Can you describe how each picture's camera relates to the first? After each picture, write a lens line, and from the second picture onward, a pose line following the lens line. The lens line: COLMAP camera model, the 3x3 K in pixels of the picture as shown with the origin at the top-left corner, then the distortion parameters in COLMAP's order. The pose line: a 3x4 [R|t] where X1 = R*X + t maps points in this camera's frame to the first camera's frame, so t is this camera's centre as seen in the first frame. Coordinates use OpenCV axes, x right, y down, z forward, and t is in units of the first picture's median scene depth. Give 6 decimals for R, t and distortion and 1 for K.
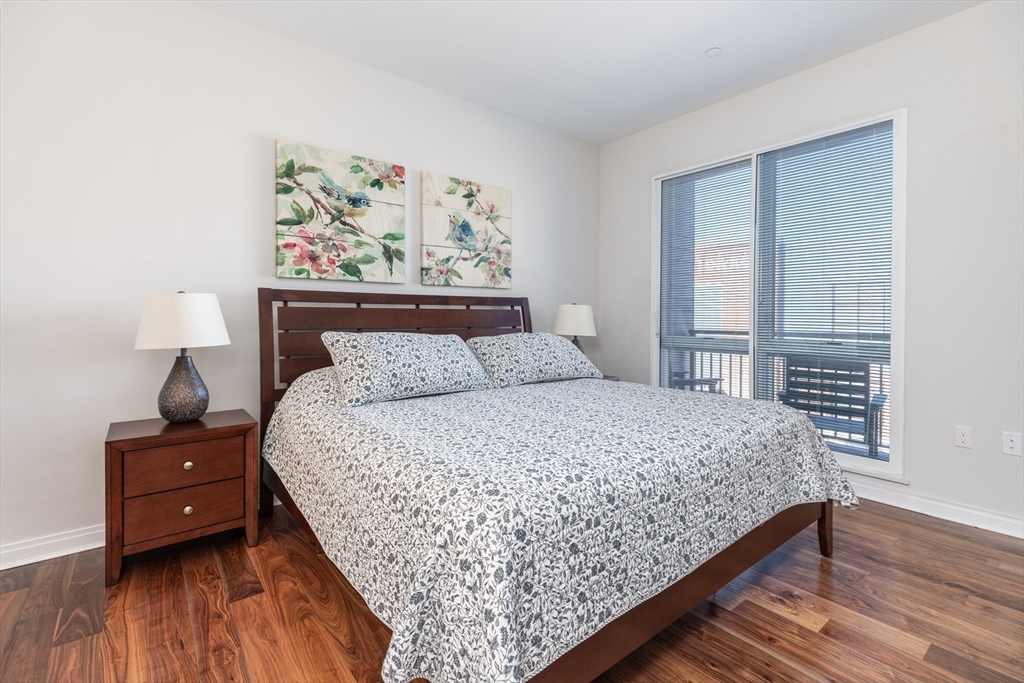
lens RADIAL K [[470.5, 0, 509.4], [0, 470.5, 320.7], [0, 0, 1]] dist [0.002834, 0.000357]
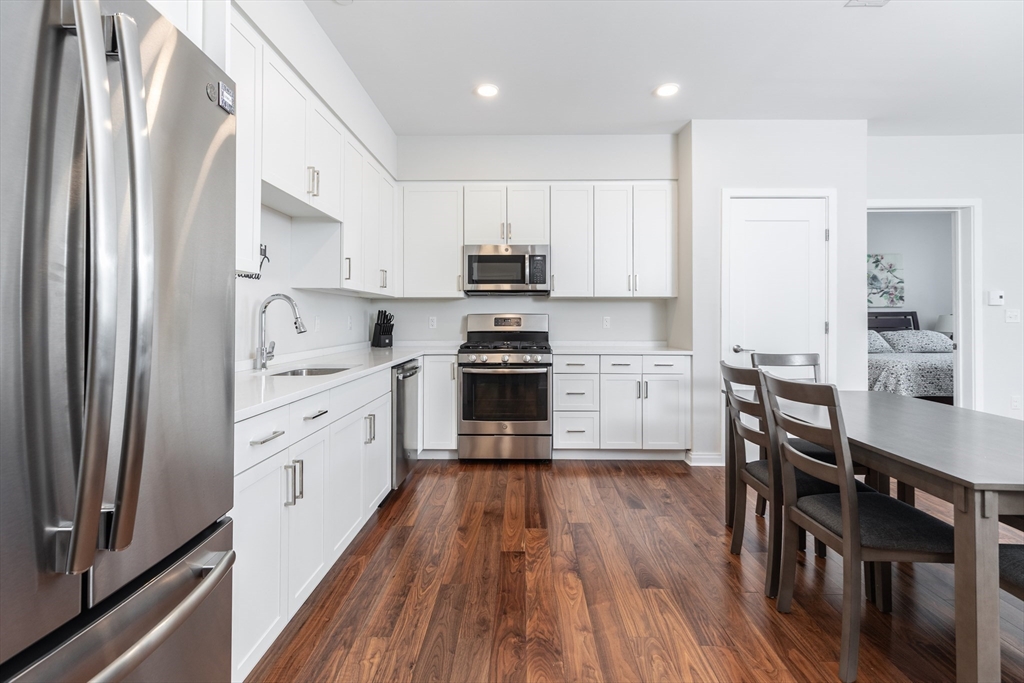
lens RADIAL K [[472.5, 0, 509.3], [0, 472.5, 310.7], [0, 0, 1]] dist [0.001514, 0.000156]
pose [[0.768965, -0.012926, -0.639161, -0.002789], [-0.001687, 0.999751, -0.022248, -0.010031], [0.639289, 0.018186, 0.768751, -1.818188]]
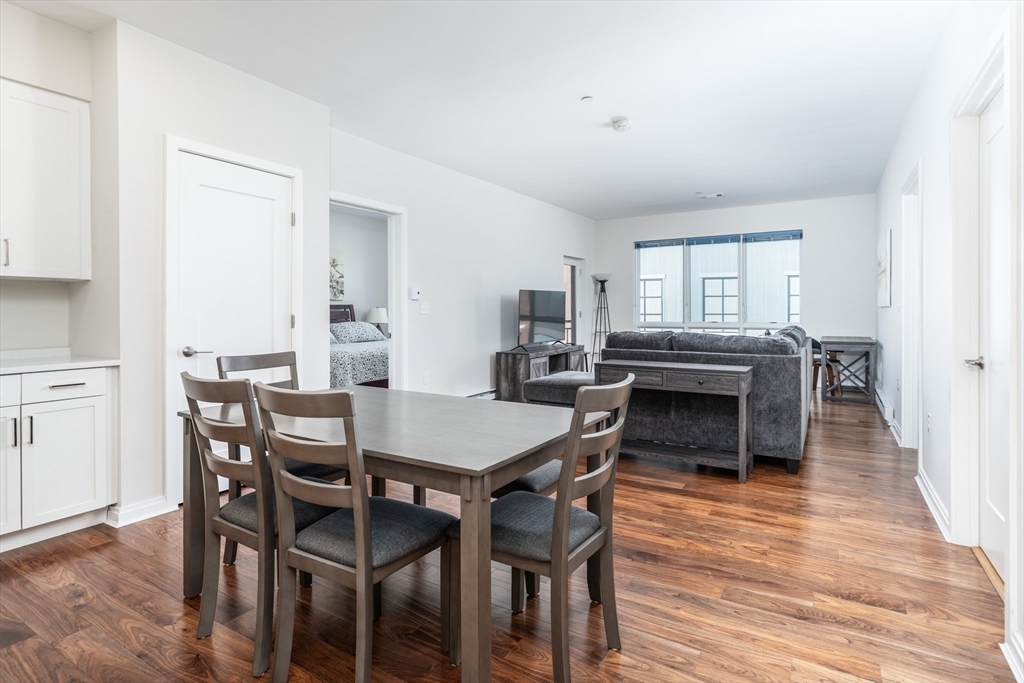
lens RADIAL K [[520.9, 0, 527.6], [0, 520.9, 312.8], [0, 0, 1]] dist [0.002722, 0.001080]
pose [[0.932699, -0.007577, 0.360576, -0.084840], [0.007913, 0.999969, 0.000545, -0.011564], [-0.360569, 0.002345, 0.932730, -1.689620]]
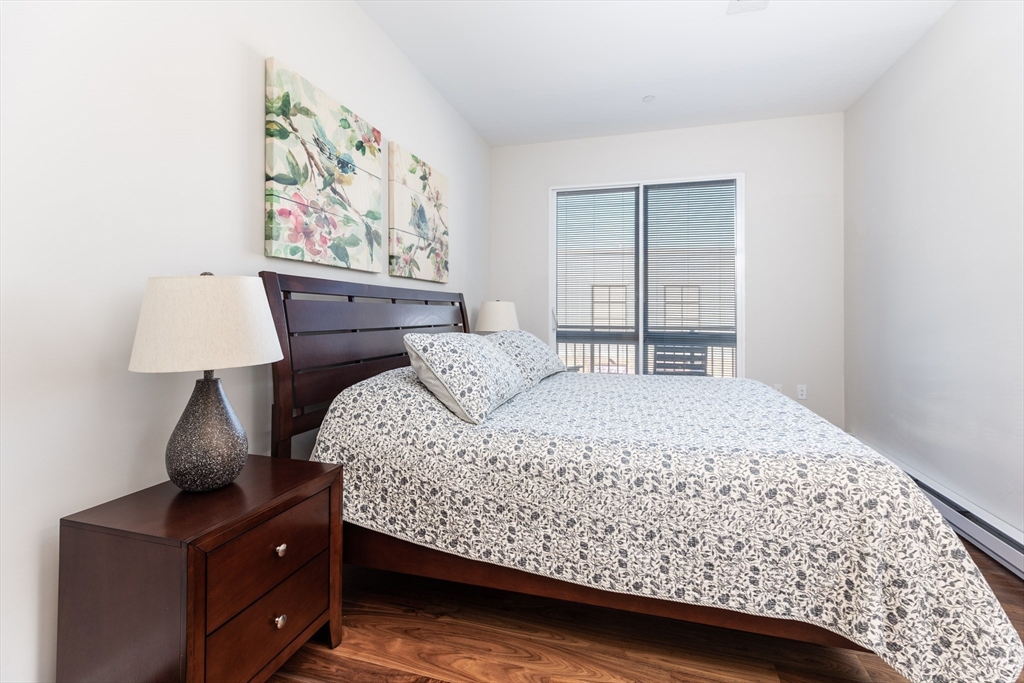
lens RADIAL K [[472.5, 0, 509.3], [0, 472.5, 310.7], [0, 0, 1]] dist [0.001514, 0.000156]
pose [[0.811900, 0.005475, 0.583771, -0.556780], [0.001338, 0.999936, -0.011239, -0.004053], [-0.583795, 0.009906, 0.811841, 0.210585]]
